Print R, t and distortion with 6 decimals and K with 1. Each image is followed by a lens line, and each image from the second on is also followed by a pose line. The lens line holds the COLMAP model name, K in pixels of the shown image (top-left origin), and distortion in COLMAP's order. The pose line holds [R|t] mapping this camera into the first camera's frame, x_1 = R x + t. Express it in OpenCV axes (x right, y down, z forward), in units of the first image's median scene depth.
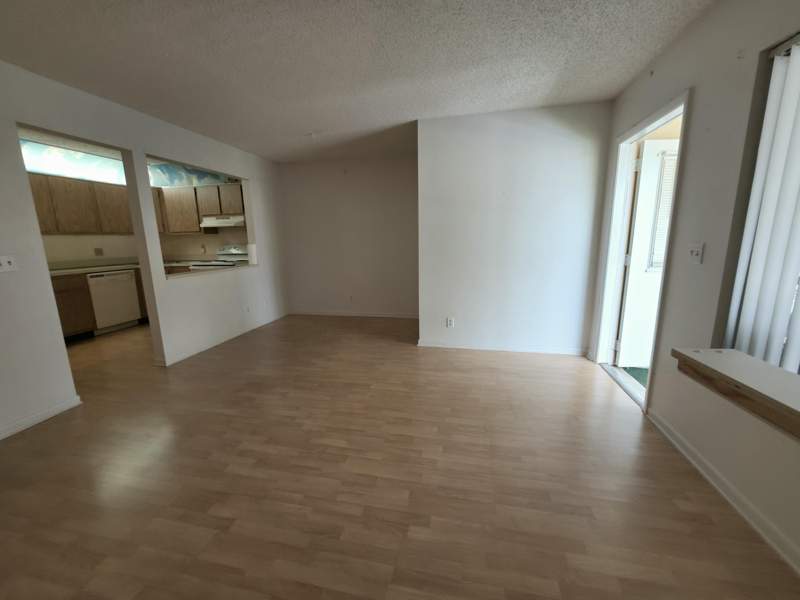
lens RADIAL K [[323.0, 0, 401.7], [0, 323.0, 299.8], [0, 0, 1]] dist [-0.001654, -0.000319]
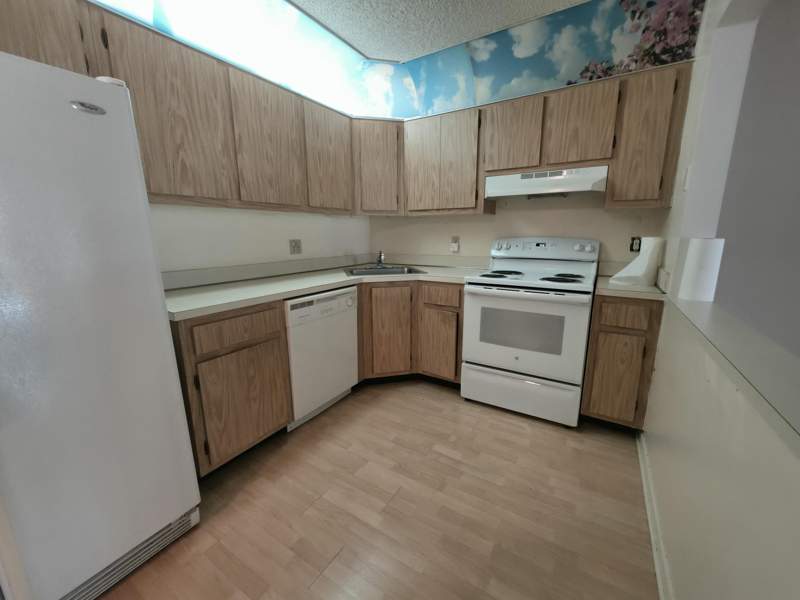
lens RADIAL K [[323.0, 0, 398.3], [0, 323.0, 299.5], [0, 0, 1]] dist [-0.001654, -0.000319]
pose [[0.941402, 0.079597, -0.327760, -0.610593], [-0.074572, 0.996826, 0.027890, -0.091534], [0.328939, -0.001814, 0.944349, 0.566175]]
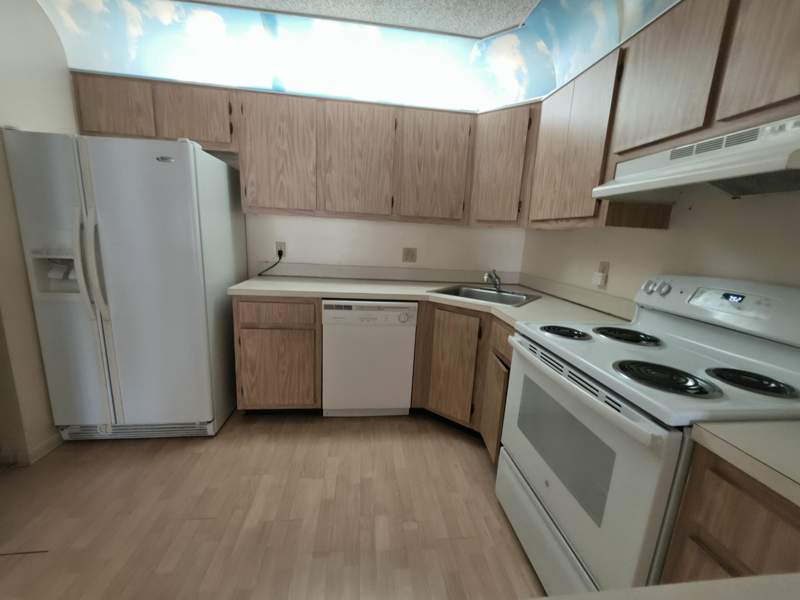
lens RADIAL K [[323.0, 0, 402.5], [0, 323.0, 300.3], [0, 0, 1]] dist [-0.001654, -0.000319]
pose [[0.325283, 0.221488, -0.919312, -0.438525], [-0.238732, 0.959925, 0.146801, -0.154961], [0.914985, 0.171717, 0.365123, 0.817617]]
